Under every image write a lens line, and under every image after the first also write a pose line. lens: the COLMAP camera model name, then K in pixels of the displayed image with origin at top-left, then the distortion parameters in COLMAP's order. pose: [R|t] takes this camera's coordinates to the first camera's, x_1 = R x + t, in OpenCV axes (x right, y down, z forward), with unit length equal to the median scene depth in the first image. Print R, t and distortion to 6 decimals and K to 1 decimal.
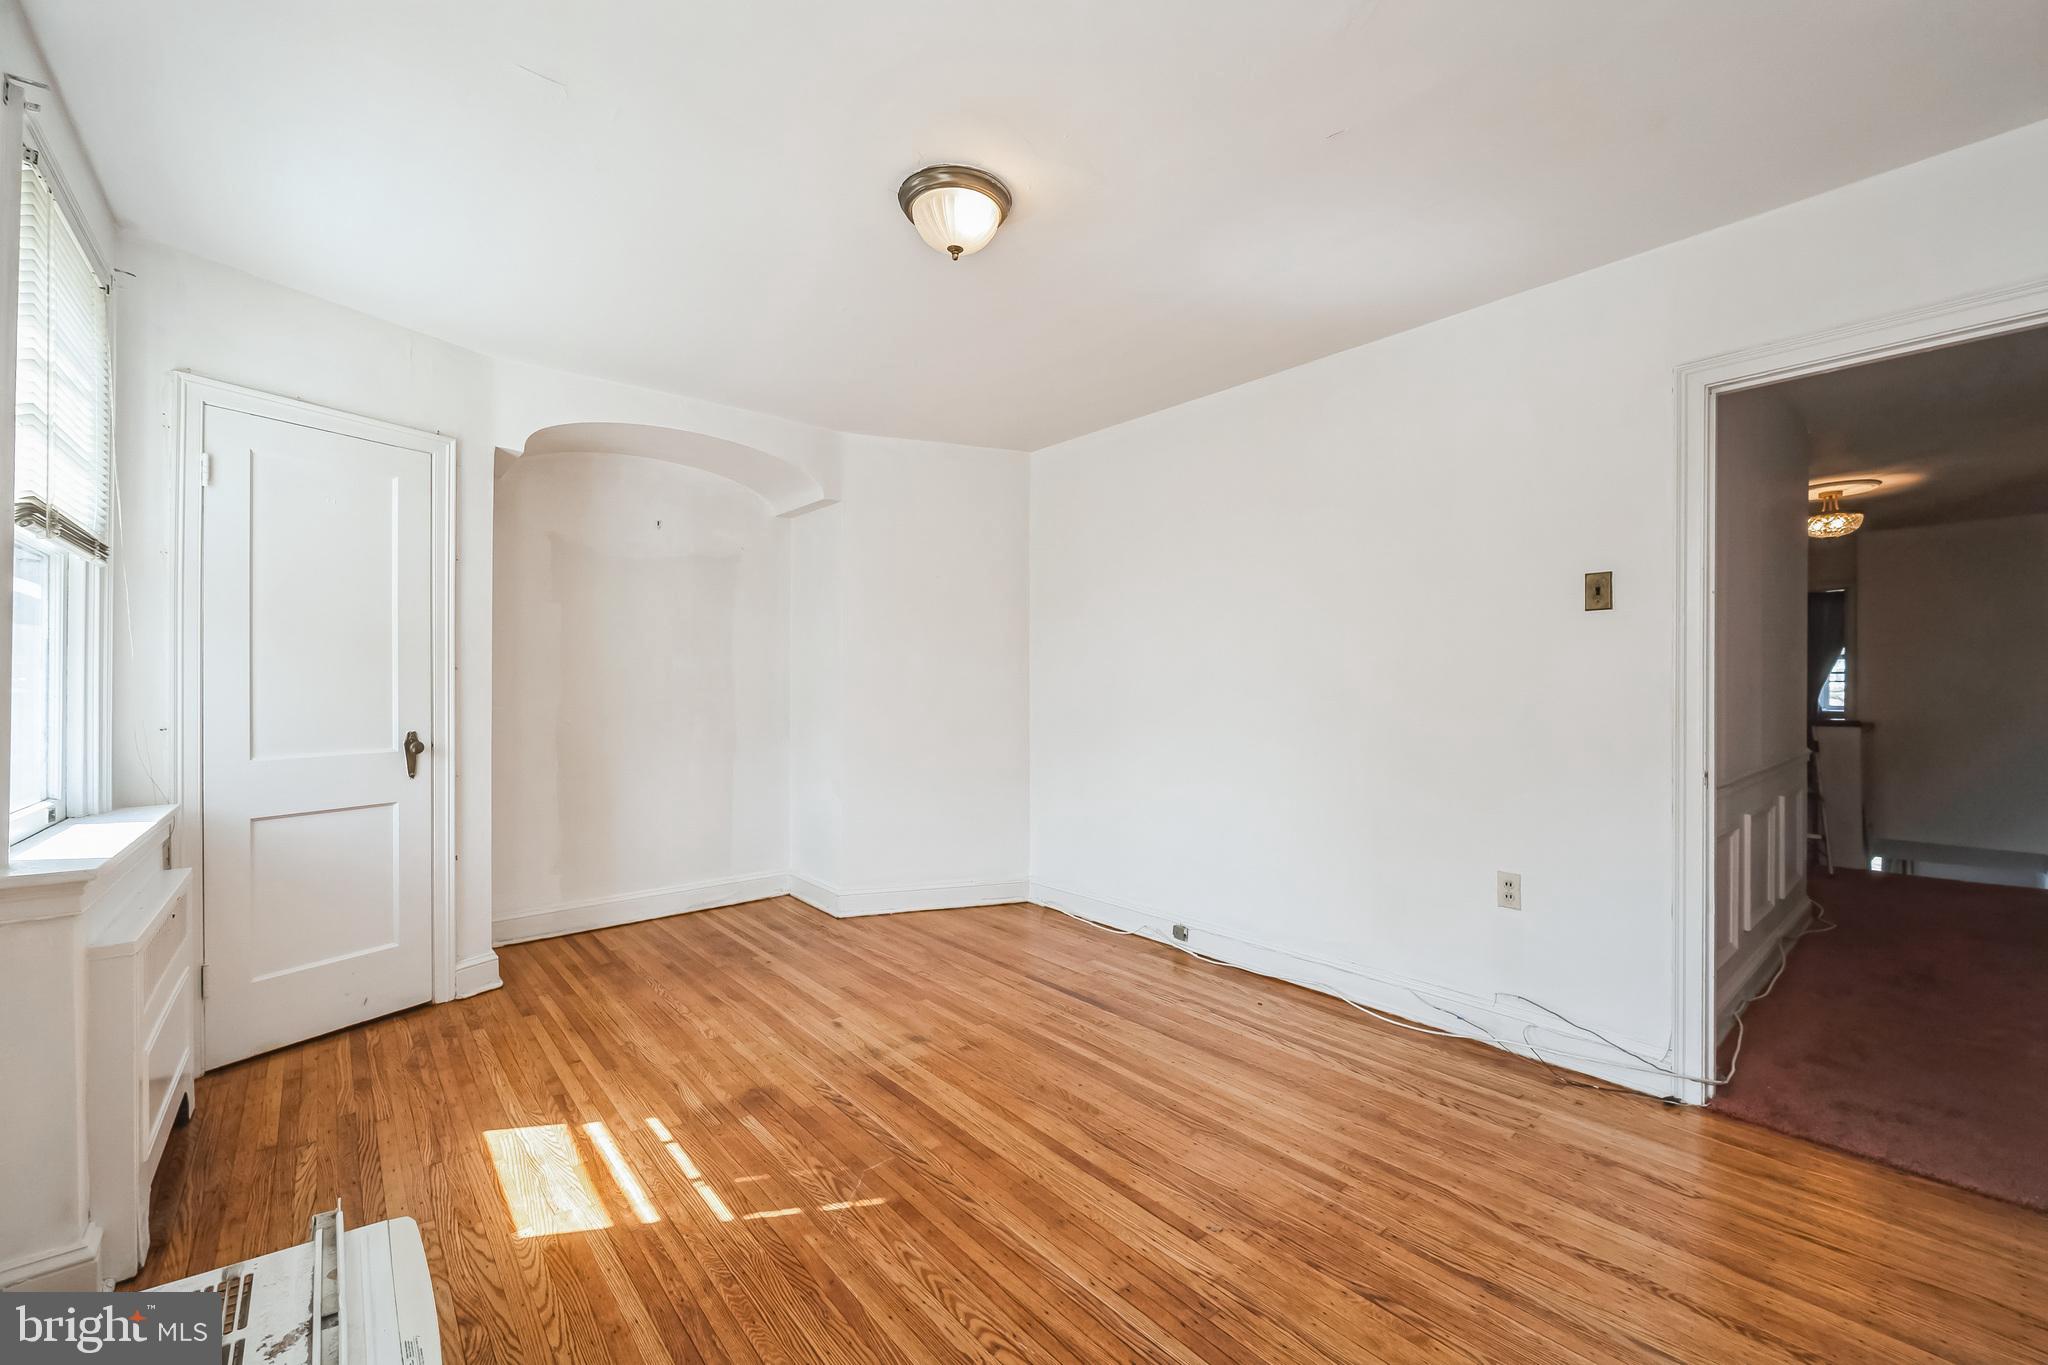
lens RADIAL K [[814.4, 0, 1035.4], [0, 814.4, 676.6], [0, 0, 1]] dist [-0.001846, -0.000039]
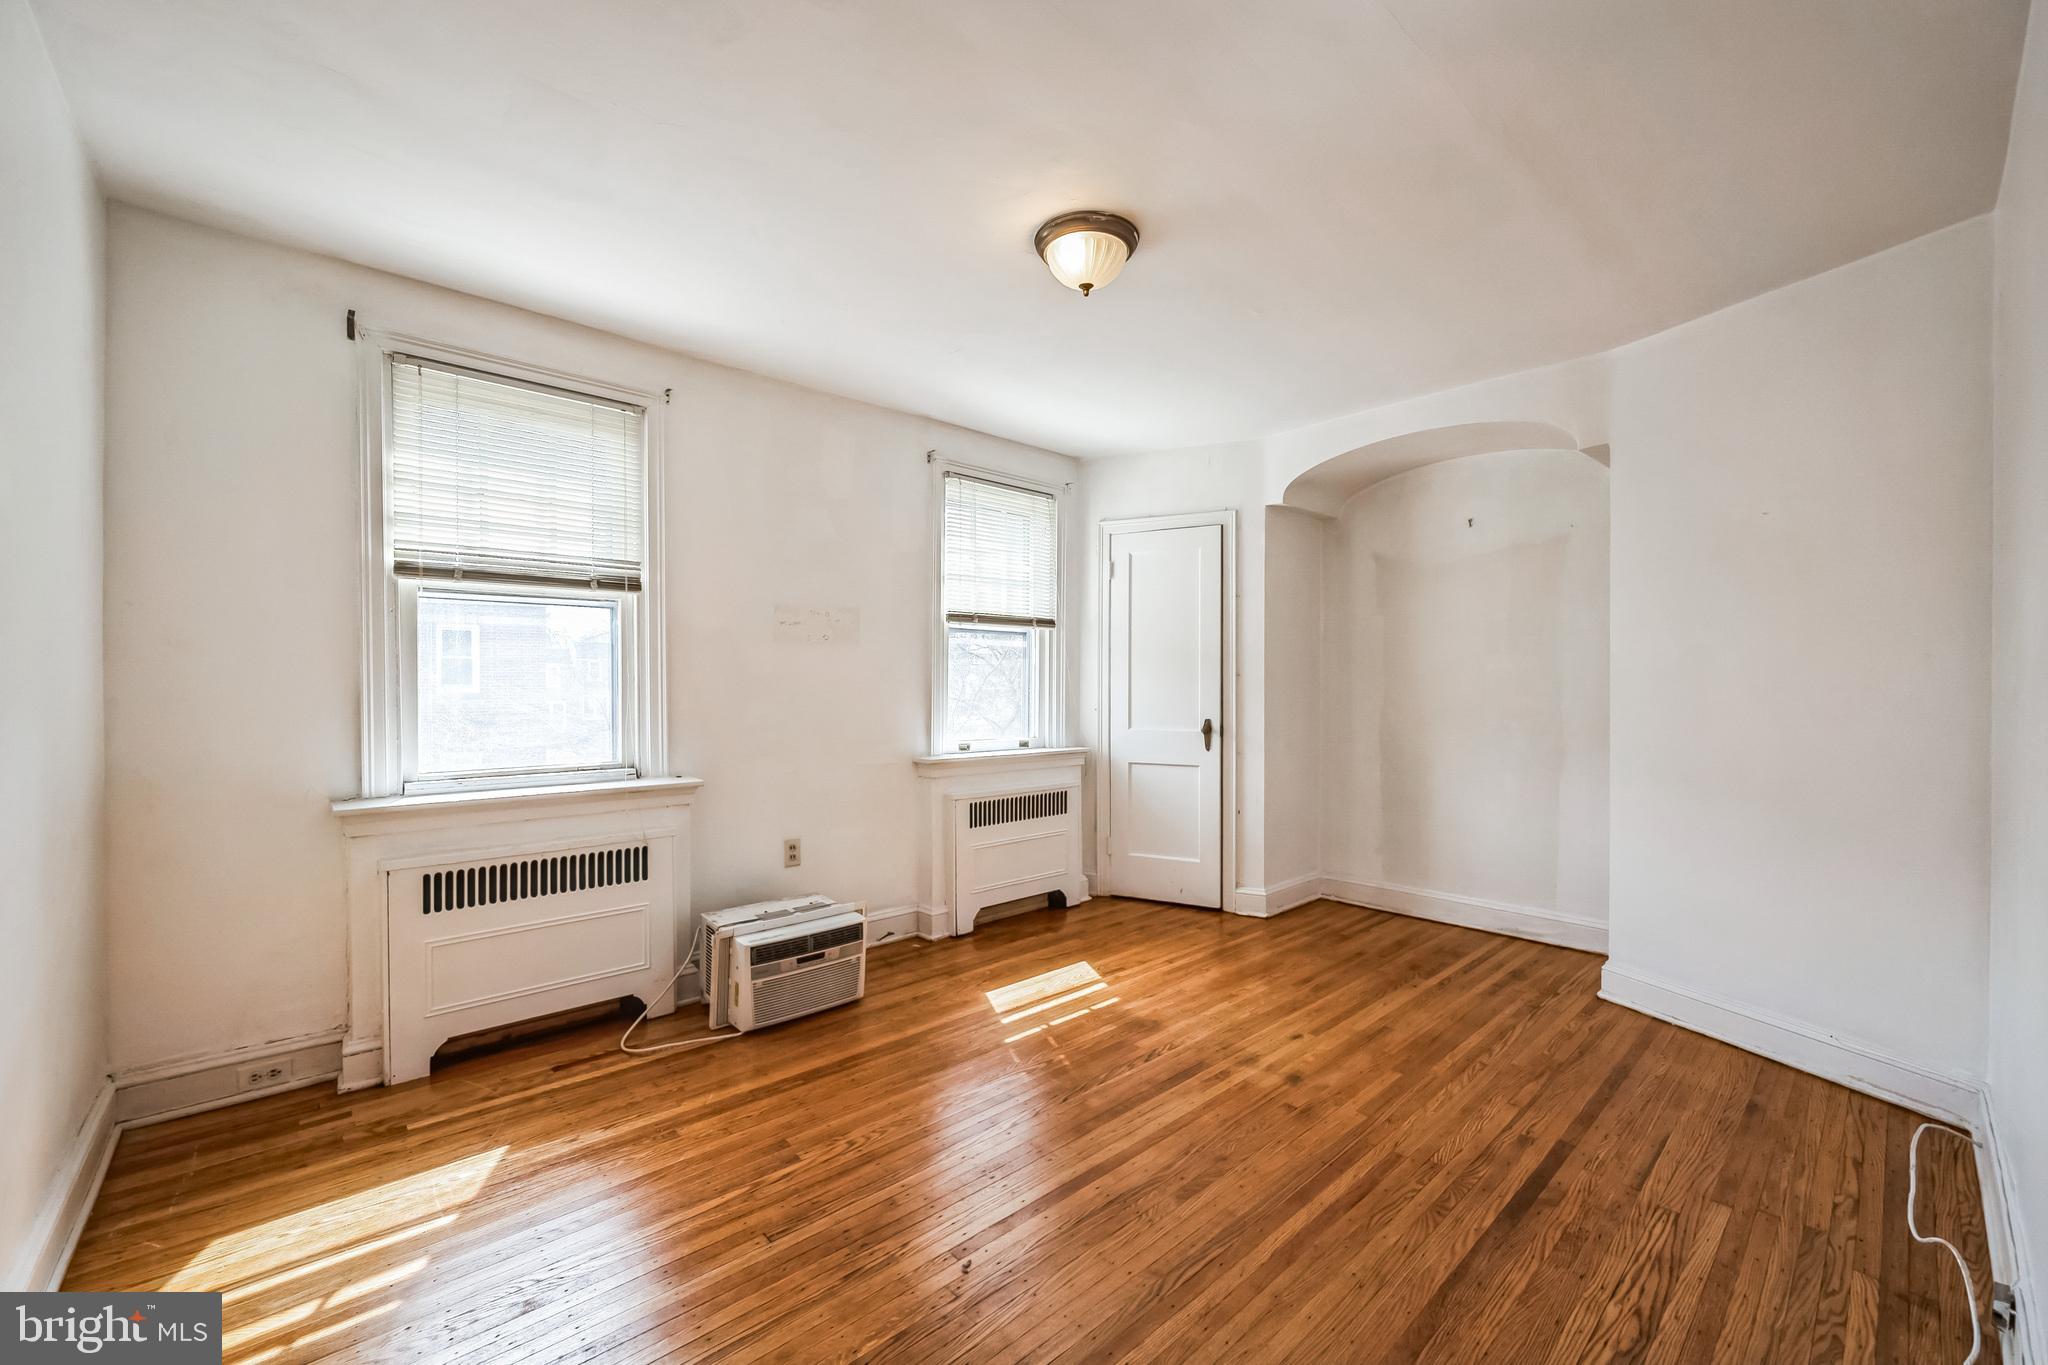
lens RADIAL K [[814.4, 0, 1026.0], [0, 814.4, 693.8], [0, 0, 1]] dist [-0.001846, -0.000039]
pose [[0.031670, 0.010000, -0.999448, 0.668555], [0.006754, 0.999925, 0.010219, 0.004528], [0.999476, -0.007073, 0.031600, 0.604289]]
